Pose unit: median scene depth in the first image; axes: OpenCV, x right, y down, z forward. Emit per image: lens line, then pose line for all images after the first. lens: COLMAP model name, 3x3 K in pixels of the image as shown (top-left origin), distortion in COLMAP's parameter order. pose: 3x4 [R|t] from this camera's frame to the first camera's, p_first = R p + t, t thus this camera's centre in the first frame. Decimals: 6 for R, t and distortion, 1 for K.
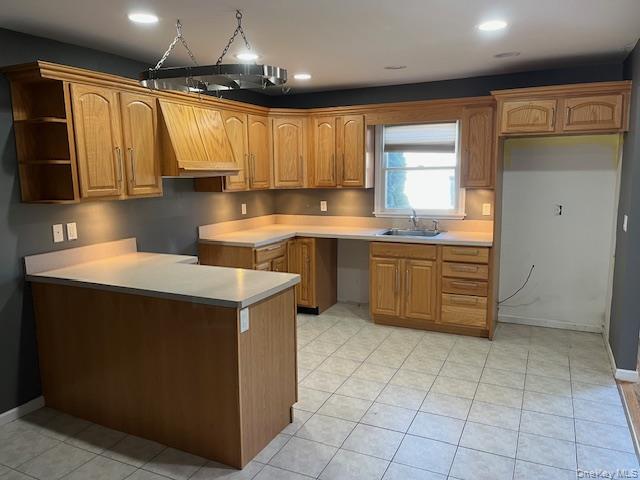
lens RADIAL K [[485.9, 0, 320.0], [0, 485.9, 240.0], [0, 0, 1]] dist [0.066975, -0.080960]
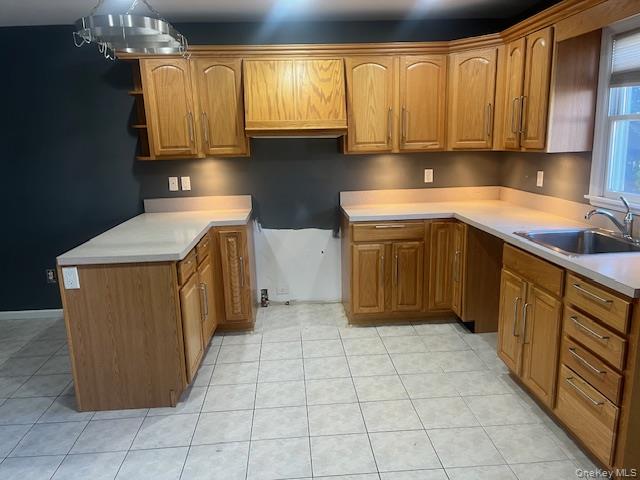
lens RADIAL K [[485.9, 0, 320.0], [0, 485.9, 240.0], [0, 0, 1]] dist [0.066975, -0.080960]
pose [[0.487385, 0.177142, -0.855030, 0.585619], [-0.103081, 0.984031, 0.145109, -0.072840], [0.867081, 0.017414, 0.497862, 0.555967]]
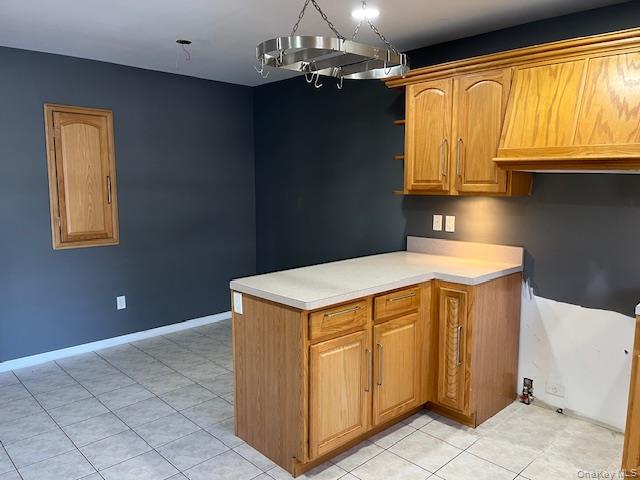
lens RADIAL K [[485.9, 0, 320.0], [0, 485.9, 240.0], [0, 0, 1]] dist [0.066975, -0.080960]
pose [[-0.358347, 0.130049, -0.924486, 0.444755], [-0.129296, 0.973794, 0.187103, -0.114645], [0.924592, 0.186581, -0.332142, 0.886745]]
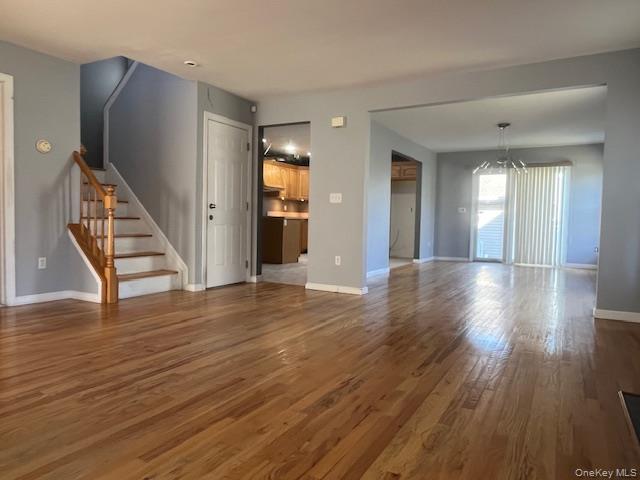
lens RADIAL K [[485.9, 0, 320.0], [0, 485.9, 240.0], [0, 0, 1]] dist [0.066975, -0.080960]
pose [[0.996395, 0.040135, -0.074734, 0.239639], [-0.048411, 0.992479, -0.112437, 0.434714], [0.069659, 0.115649, 0.990845, -1.620393]]
